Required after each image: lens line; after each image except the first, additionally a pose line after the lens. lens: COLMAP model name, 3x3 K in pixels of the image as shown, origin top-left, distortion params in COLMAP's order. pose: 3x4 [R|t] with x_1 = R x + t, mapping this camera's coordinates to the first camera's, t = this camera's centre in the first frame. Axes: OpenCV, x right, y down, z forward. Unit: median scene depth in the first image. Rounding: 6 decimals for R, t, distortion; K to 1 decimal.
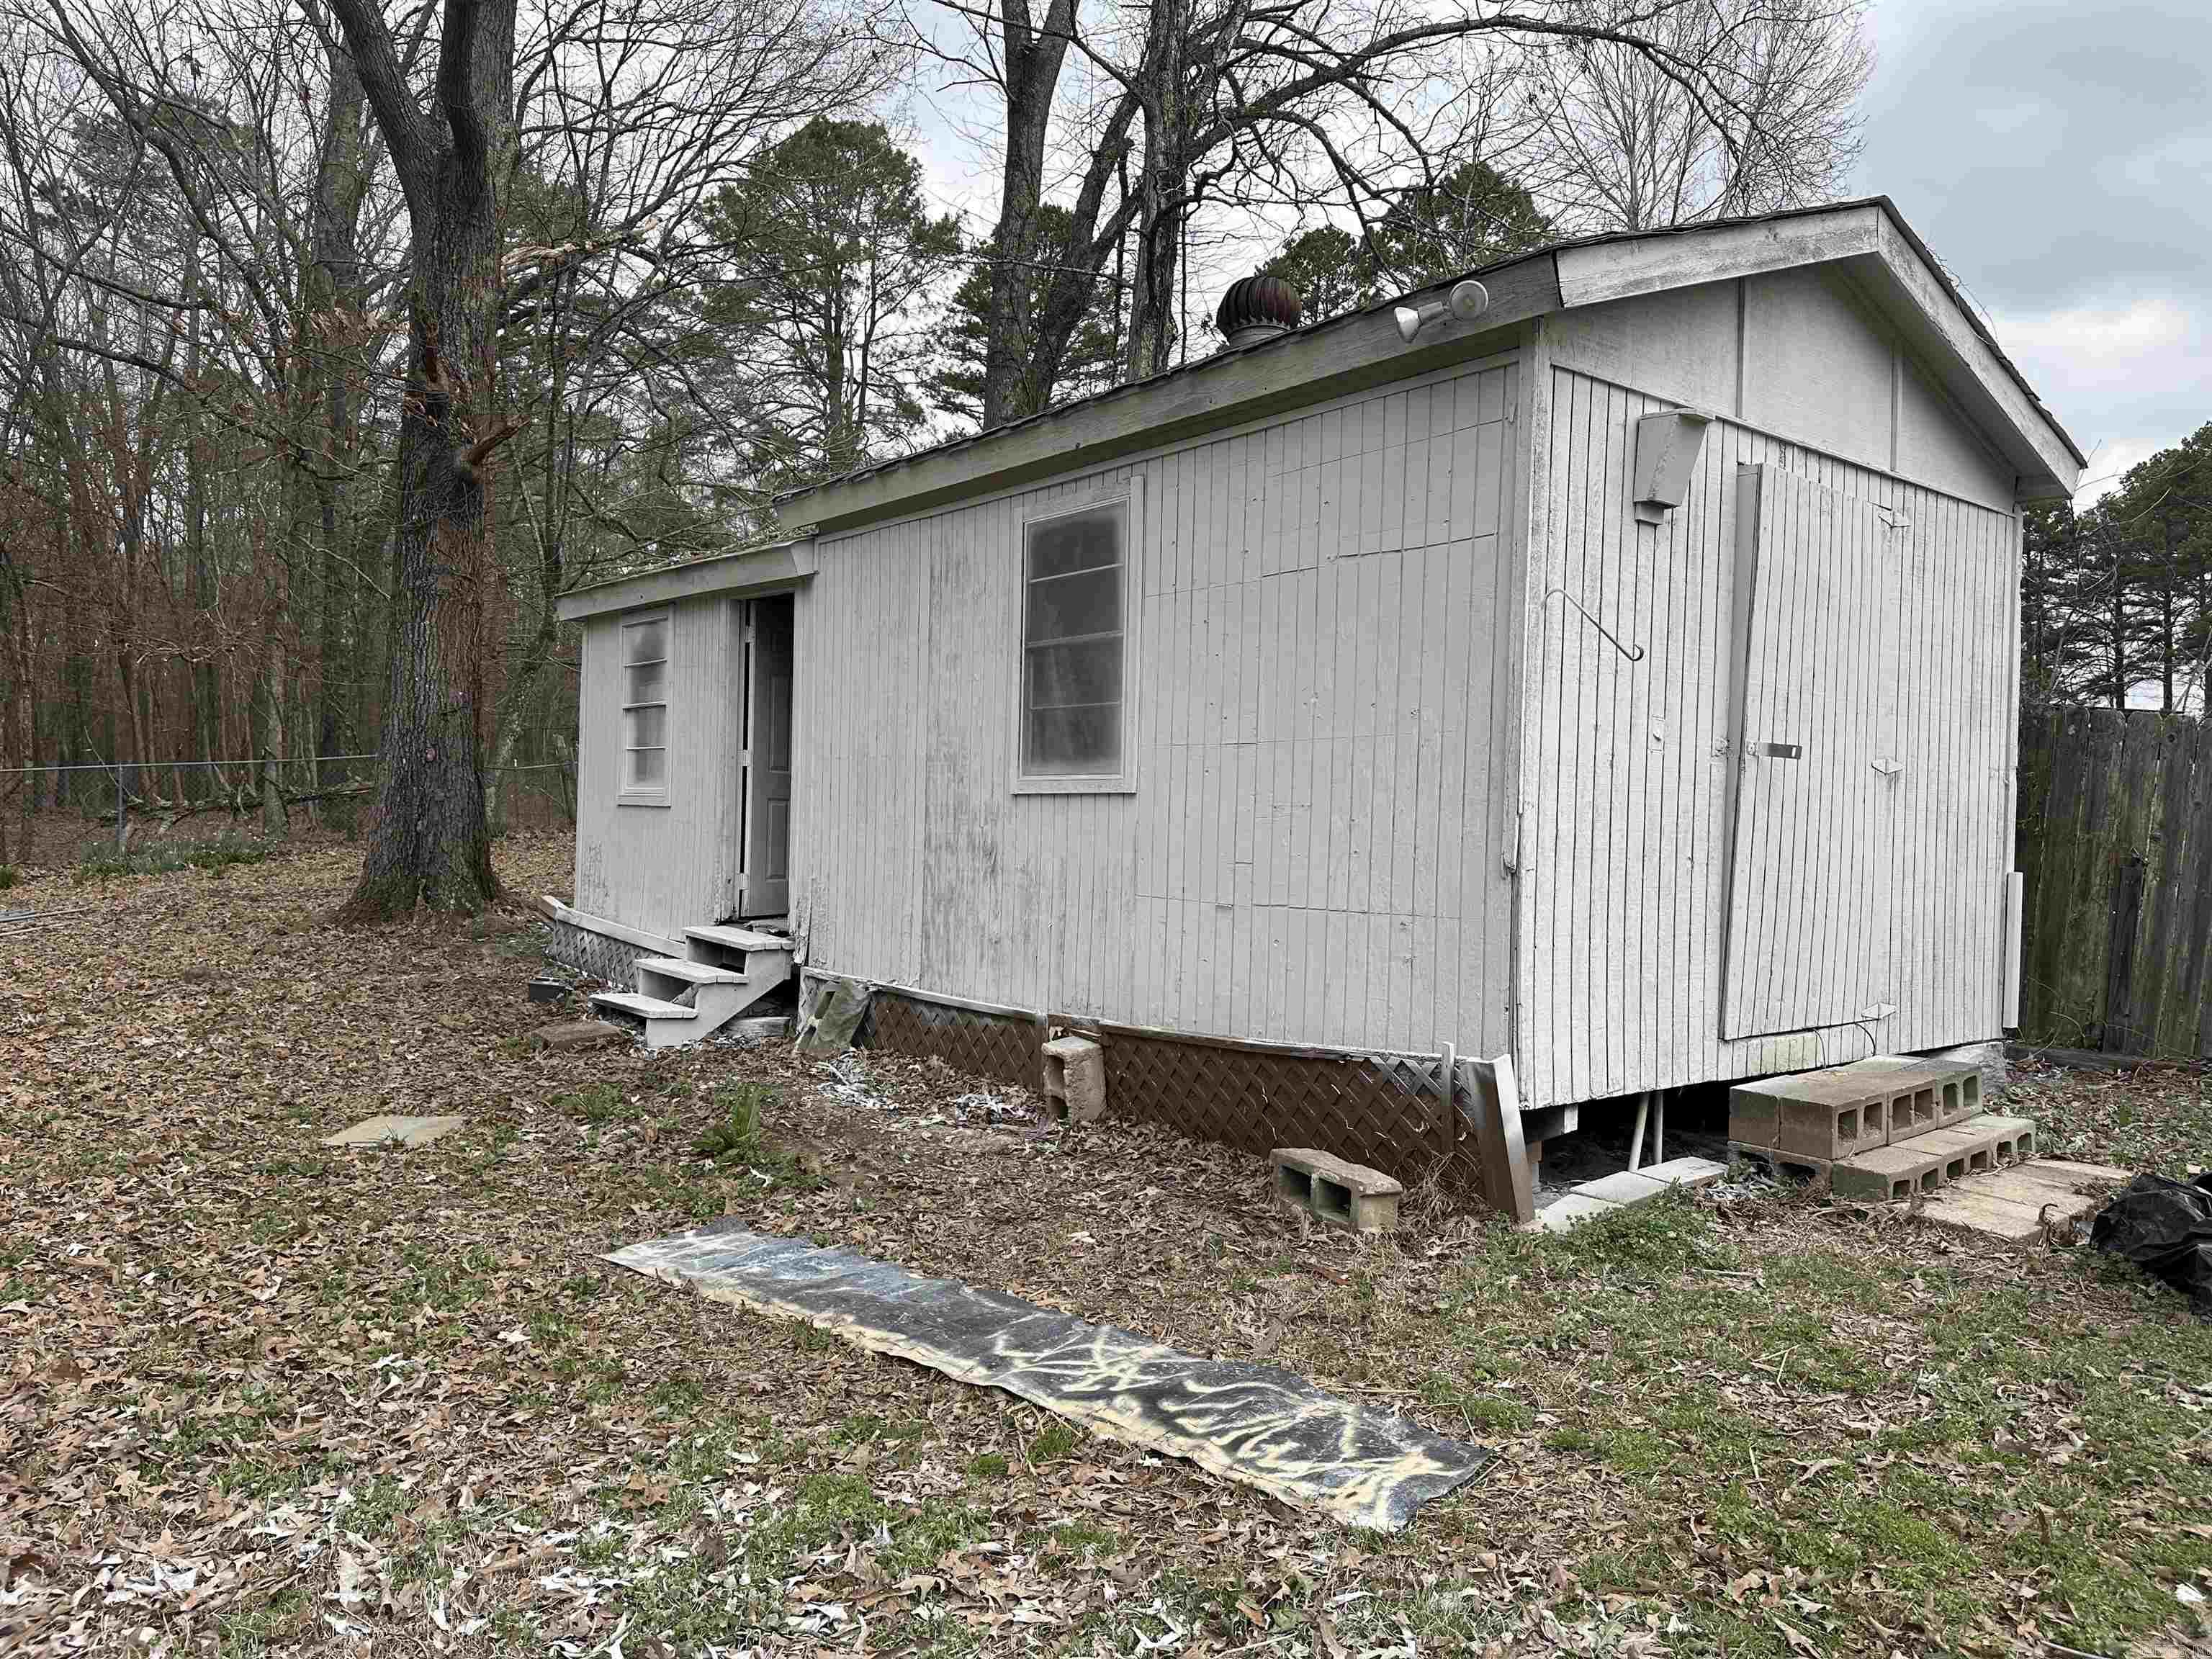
lens RADIAL K [[1861.7, 0, 1111.3], [0, 1861.7, 829.4], [0, 0, 1]] dist [0.041655, -0.087209]
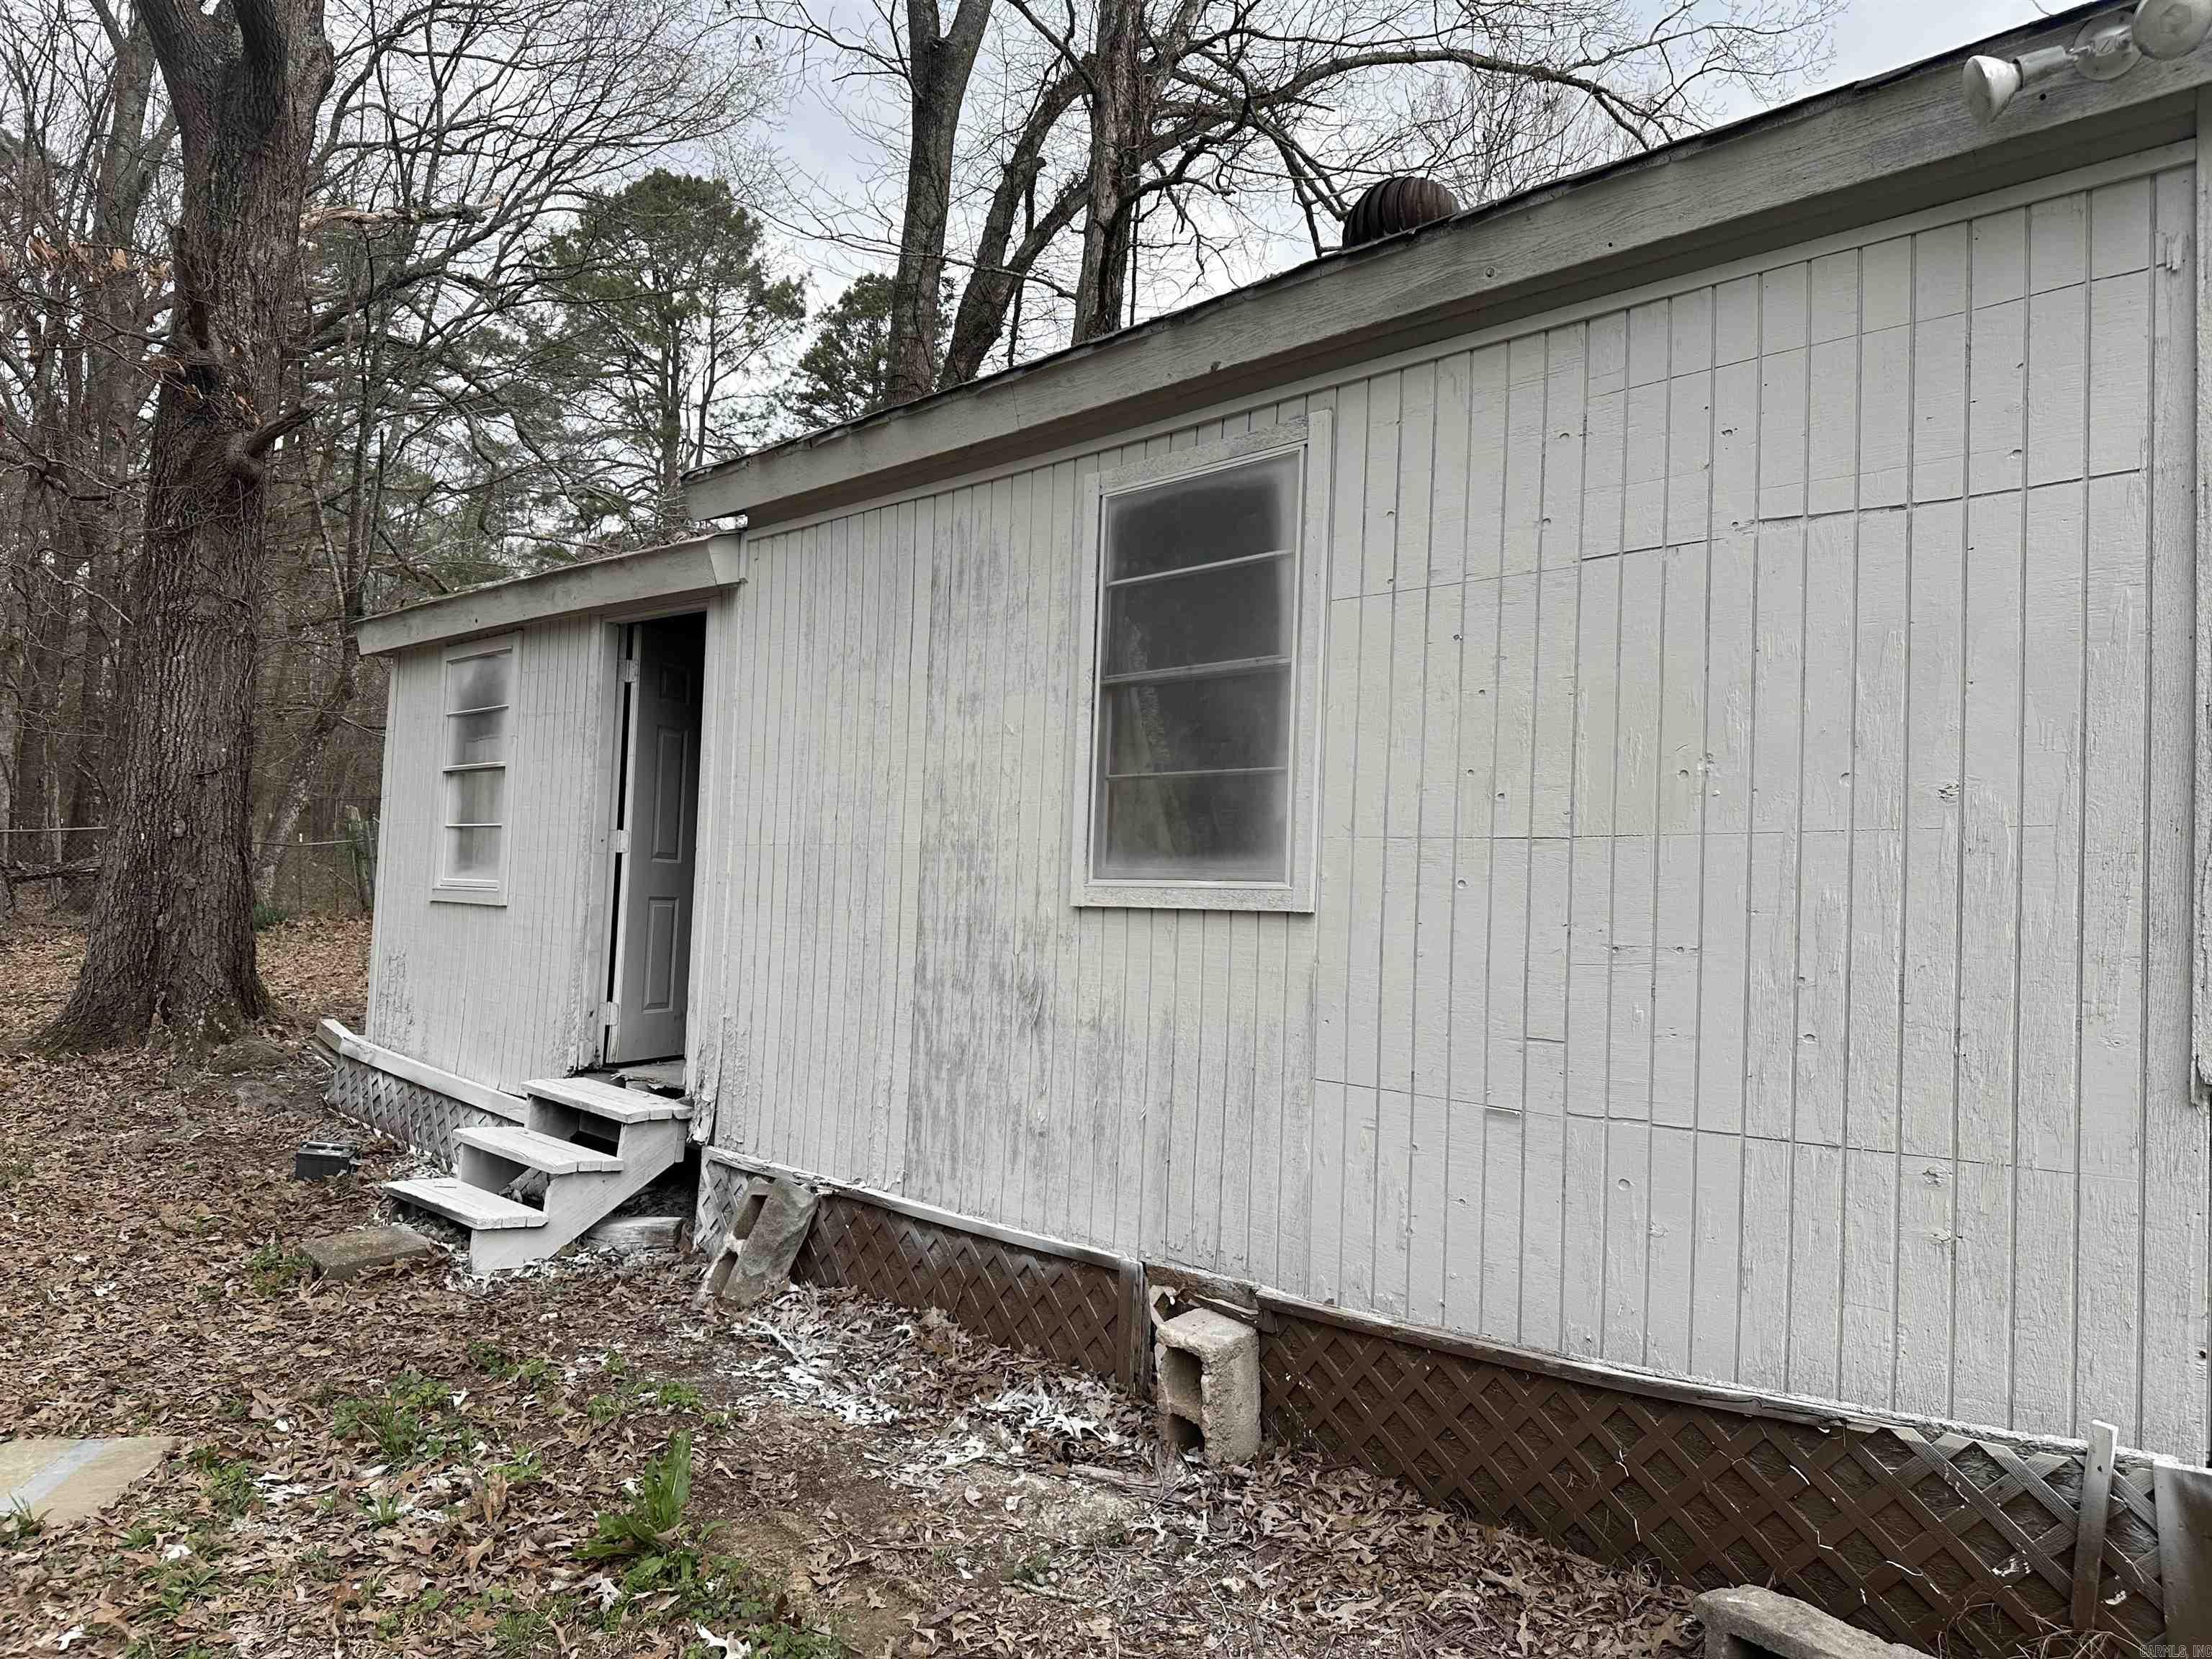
lens RADIAL K [[1861.7, 0, 1113.8], [0, 1861.7, 817.1], [0, 0, 1]] dist [0.041655, -0.087209]
pose [[0.994759, 0.022027, 0.099851, -0.086174], [-0.016543, 0.998326, -0.055421, -0.012185], [-0.100904, 0.053478, 0.993458, 0.288349]]
